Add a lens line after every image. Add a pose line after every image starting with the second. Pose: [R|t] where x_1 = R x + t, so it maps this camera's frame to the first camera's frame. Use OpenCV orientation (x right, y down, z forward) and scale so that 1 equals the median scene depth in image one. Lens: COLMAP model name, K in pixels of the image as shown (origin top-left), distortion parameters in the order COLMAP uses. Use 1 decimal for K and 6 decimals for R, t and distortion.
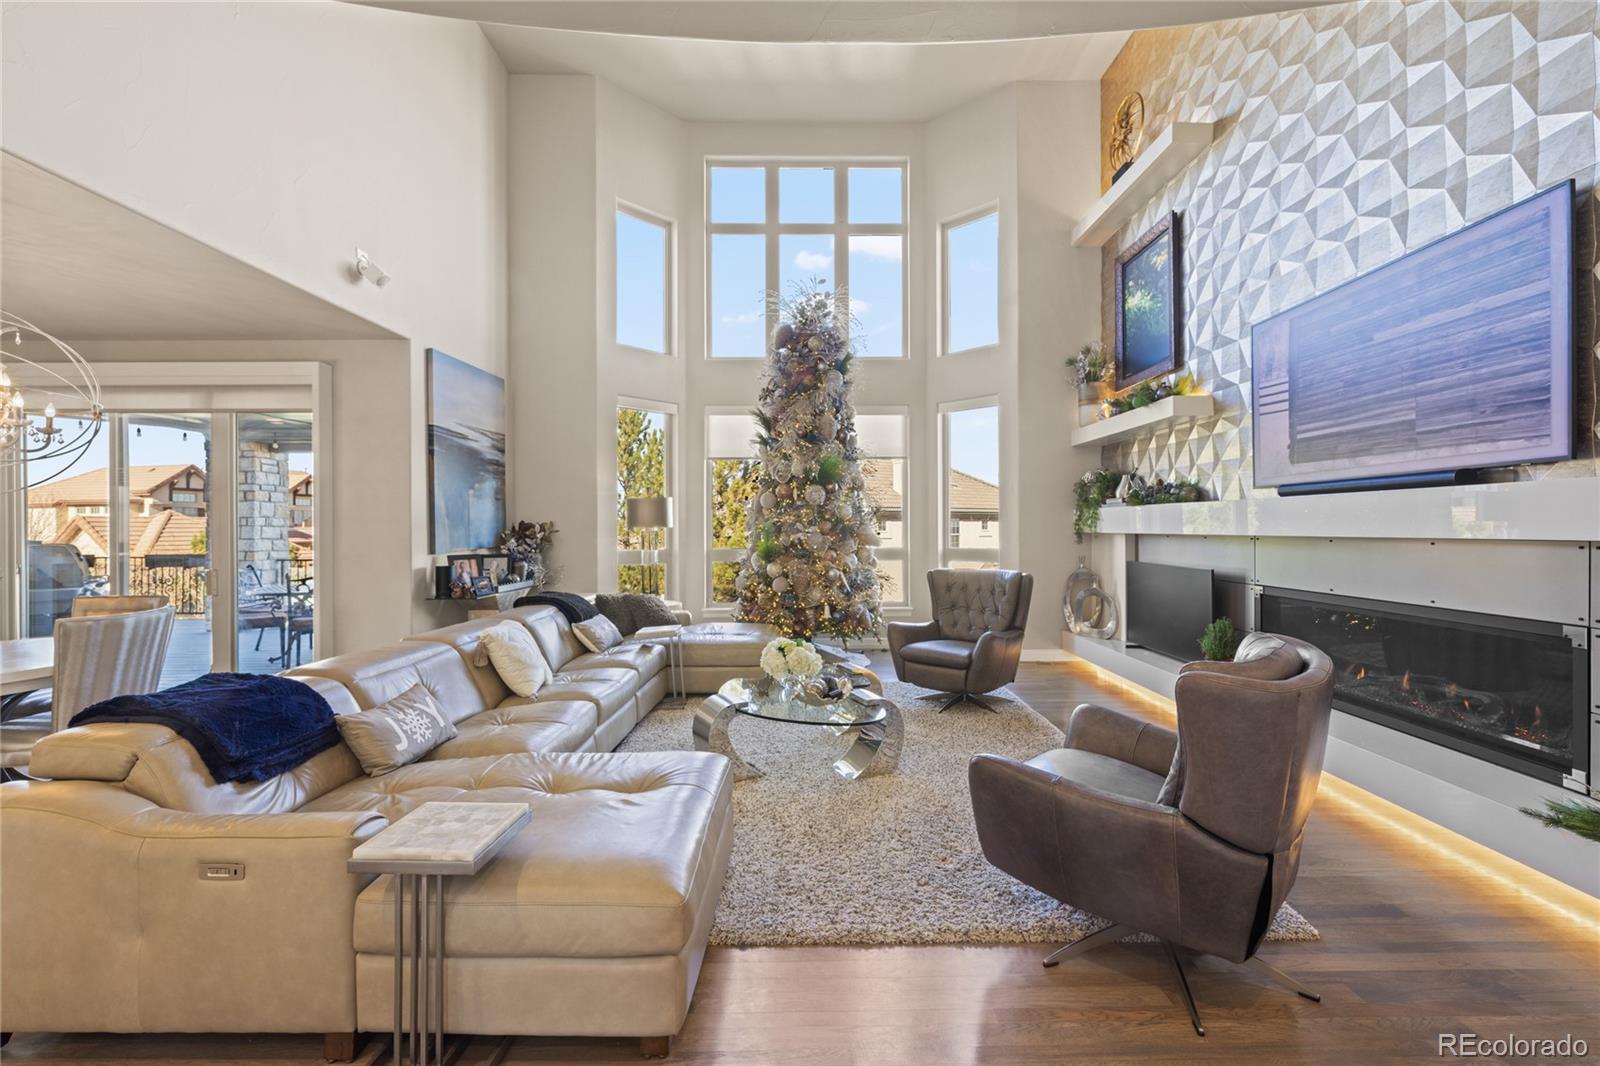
lens RADIAL K [[674.0, 0, 821.4], [0, 674.0, 530.7], [0, 0, 1]] dist [-0.002970, -0.000806]
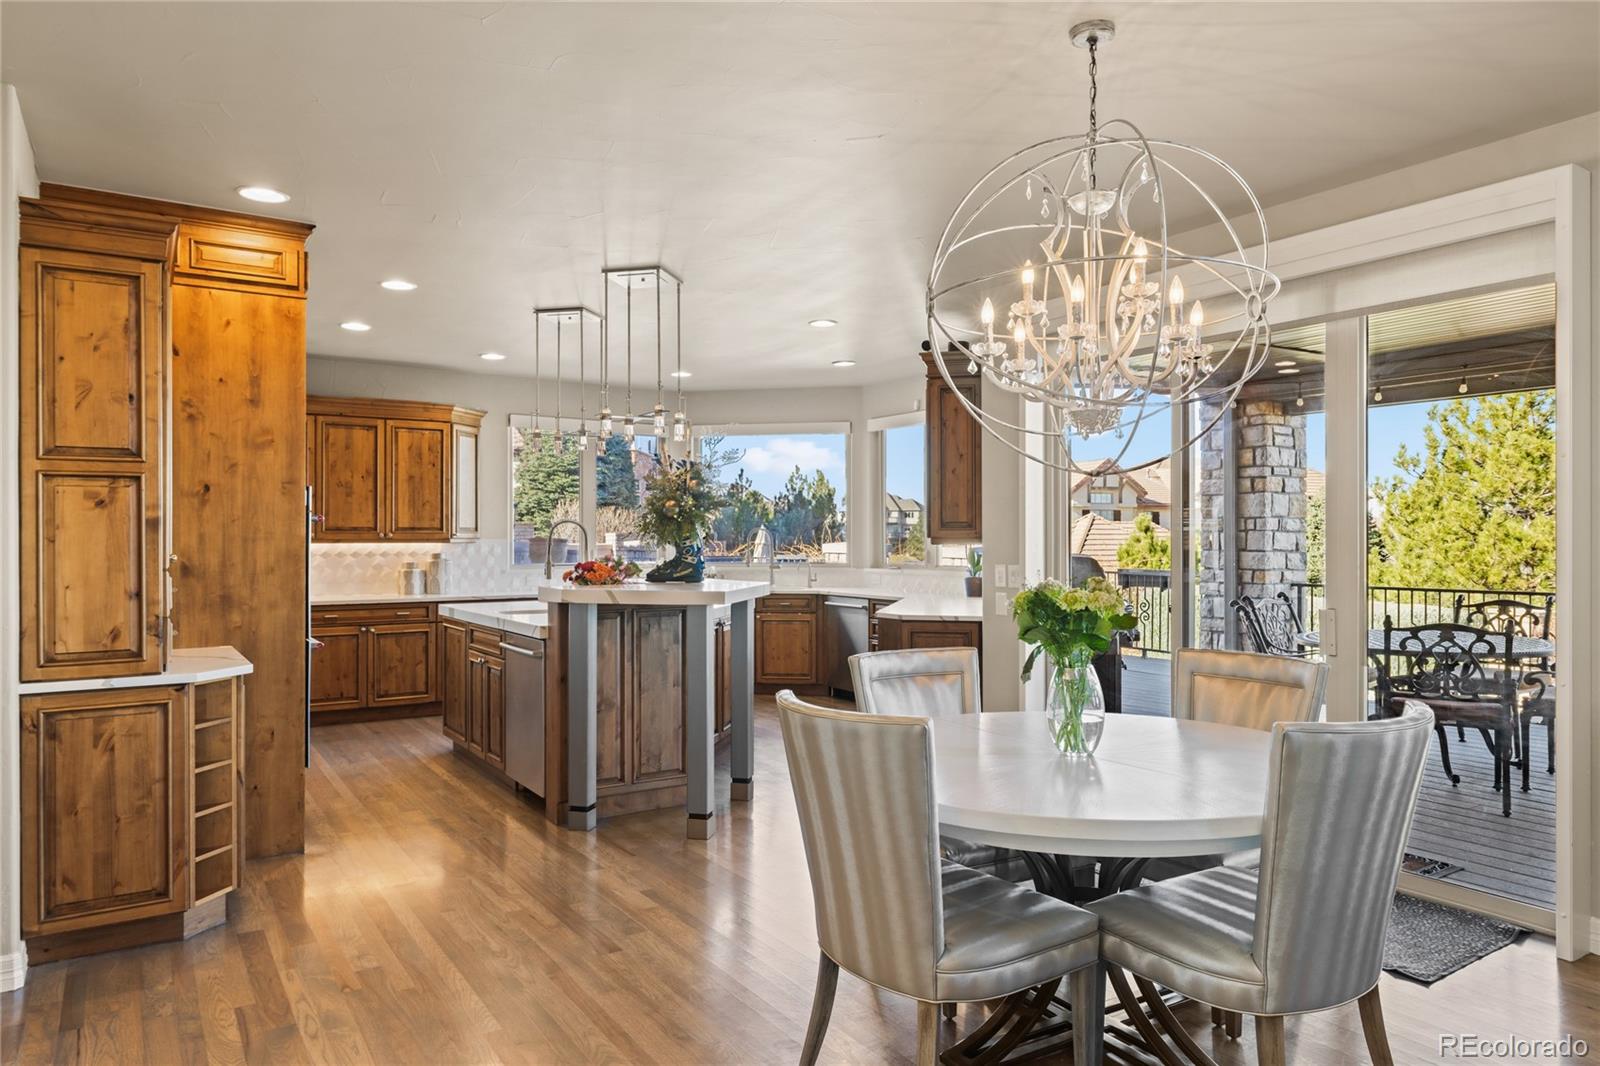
lens RADIAL K [[1043.1, 0, 785.1], [0, 1043.1, 535.9], [0, 0, 1]] dist [0.024695, -0.009432]
pose [[0.507652, 0.002395, -0.861559, -0.333310], [-0.006193, 0.999980, -0.000870, 0.002339], [0.861540, 0.005777, 0.507657, 0.149977]]
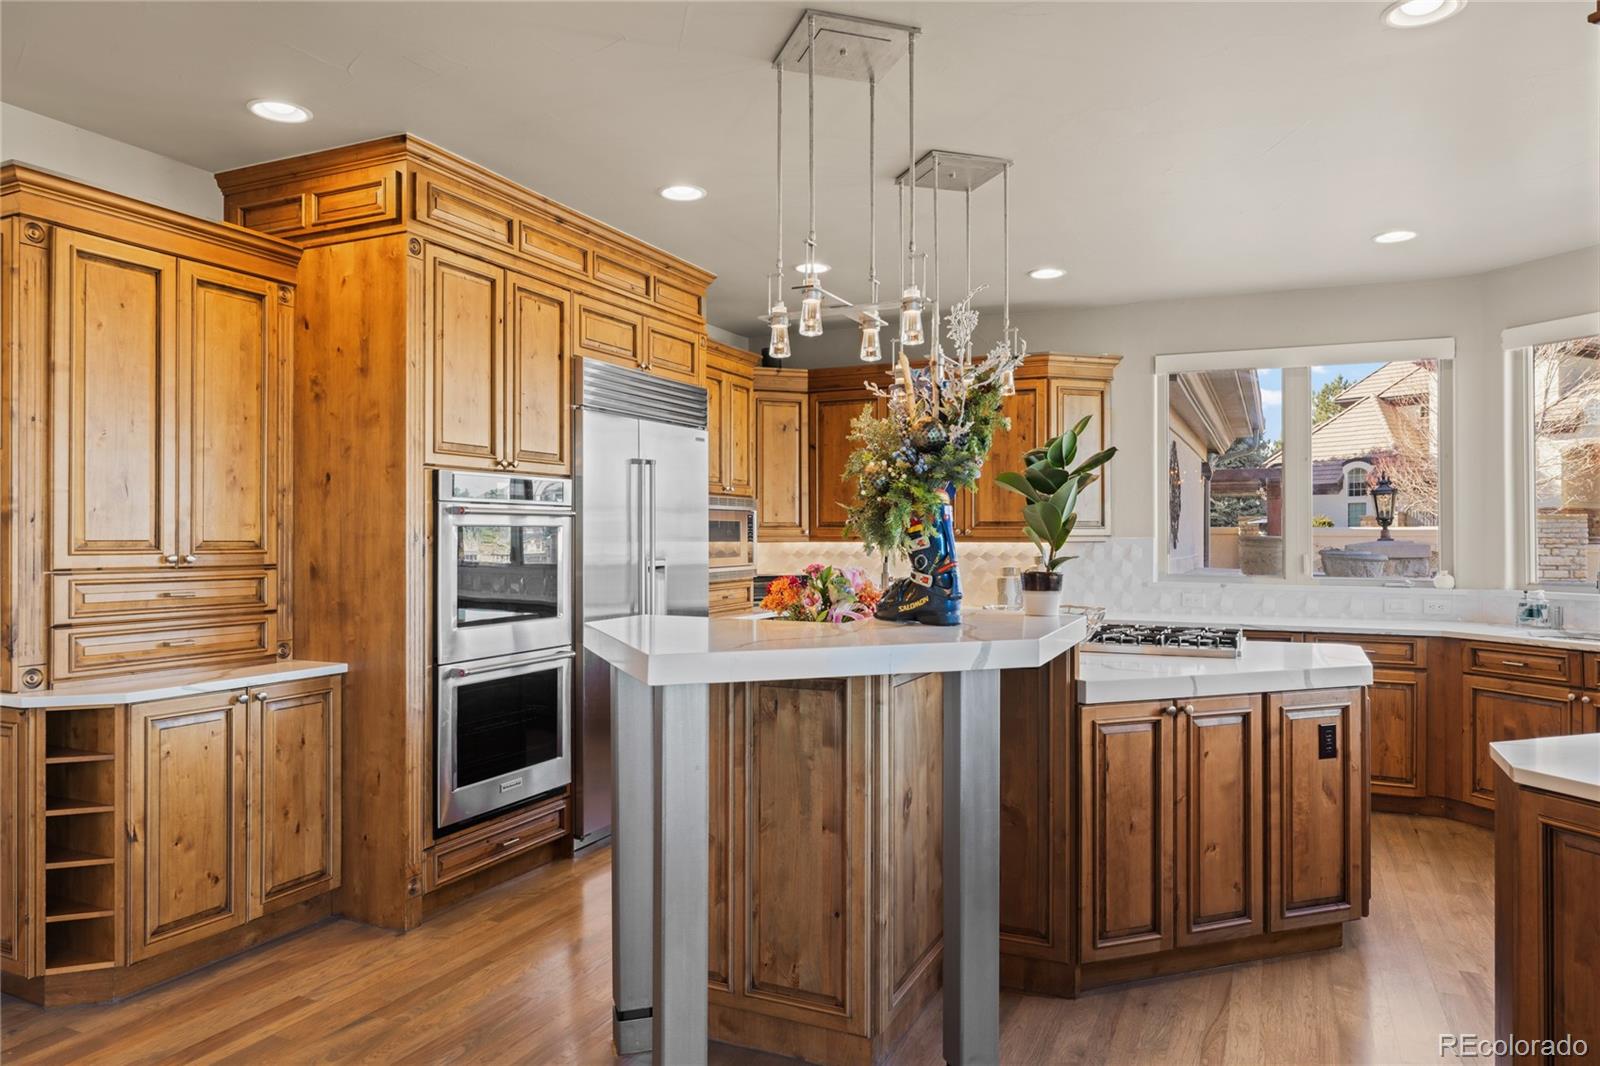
lens RADIAL K [[1040.7, 0, 786.9], [0, 1040.7, 530.7], [0, 0, 1]] dist [-0.002943, -0.001812]
pose [[-0.451843, 0.000390, -0.892097, -0.715138], [-0.003849, 0.999990, 0.002387, 0.000615], [0.892089, 0.004512, -0.451837, 0.673148]]
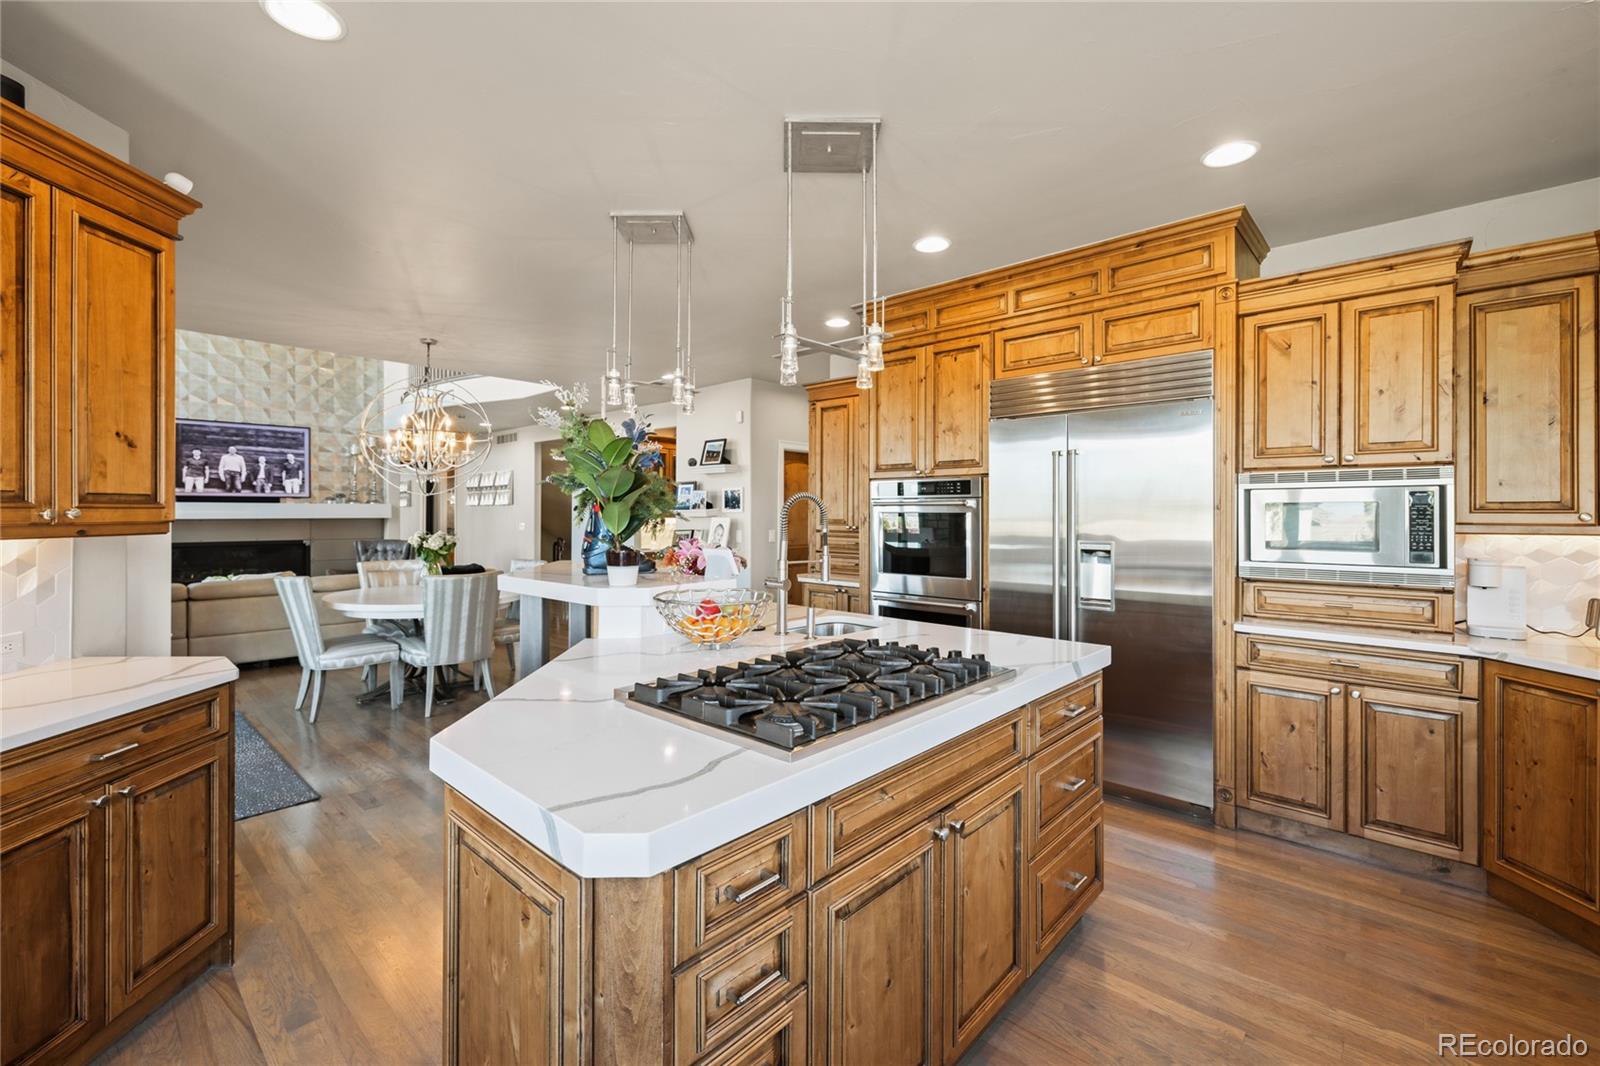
lens RADIAL K [[674.0, 0, 803.9], [0, 674.0, 518.4], [0, 0, 1]] dist [-0.002970, -0.000806]
pose [[-0.724542, -0.001389, 0.689230, -1.531807], [0.004198, 0.999971, 0.006428, 0.000374], [-0.689218, 0.007551, -0.724514, 0.762504]]
